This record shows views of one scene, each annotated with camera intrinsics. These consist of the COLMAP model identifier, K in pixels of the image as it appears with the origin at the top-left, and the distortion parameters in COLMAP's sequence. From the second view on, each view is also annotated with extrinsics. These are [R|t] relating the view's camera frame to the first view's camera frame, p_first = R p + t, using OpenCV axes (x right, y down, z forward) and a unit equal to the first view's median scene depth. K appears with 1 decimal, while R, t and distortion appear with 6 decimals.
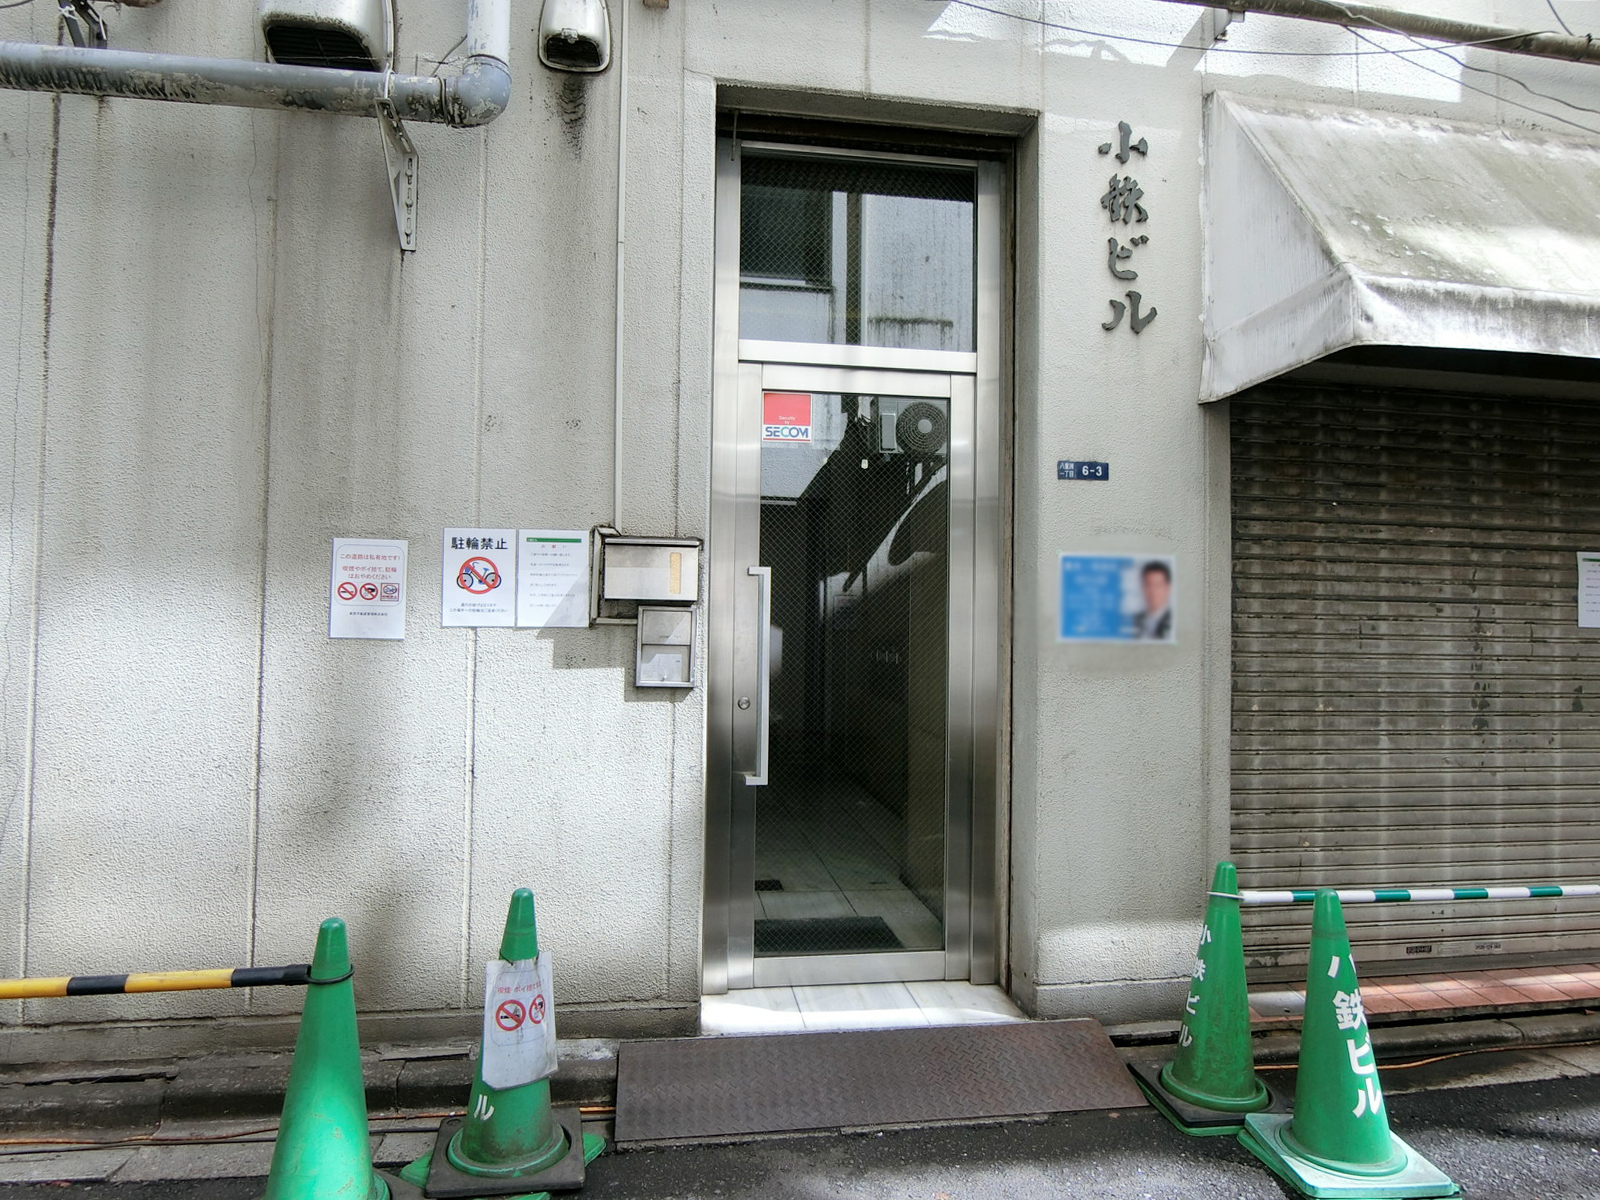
lens RADIAL K [[901.0, 0, 804.8], [0, 901.0, 597.9], [0, 0, 1]] dist [-0.025578, -0.001255]
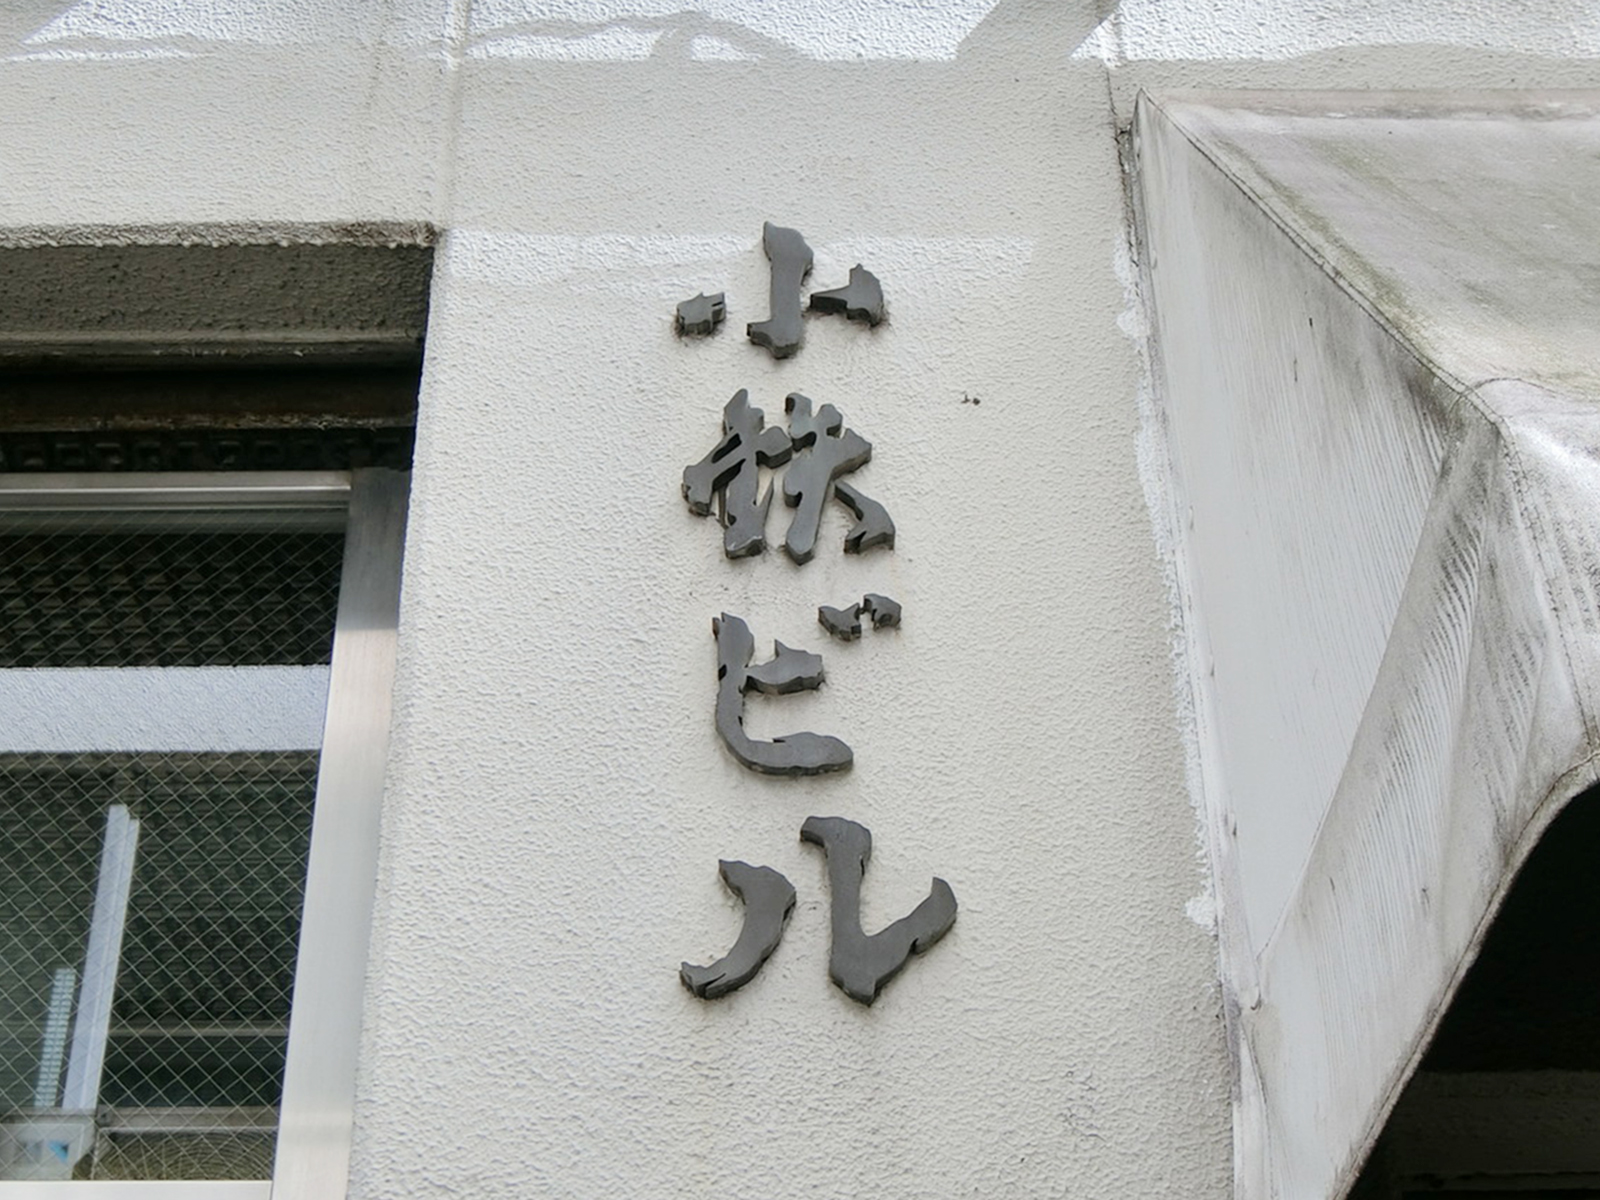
lens RADIAL K [[2406.4, 0, 797.0], [0, 2406.4, 603.5], [0, 0, 1]] dist [-0.021519, 0.000000]
pose [[0.988133, -0.099644, -0.116898, 0.430139], [0.015960, 0.823520, -0.567062, -0.061315], [0.152772, 0.558467, 0.815337, 0.504925]]
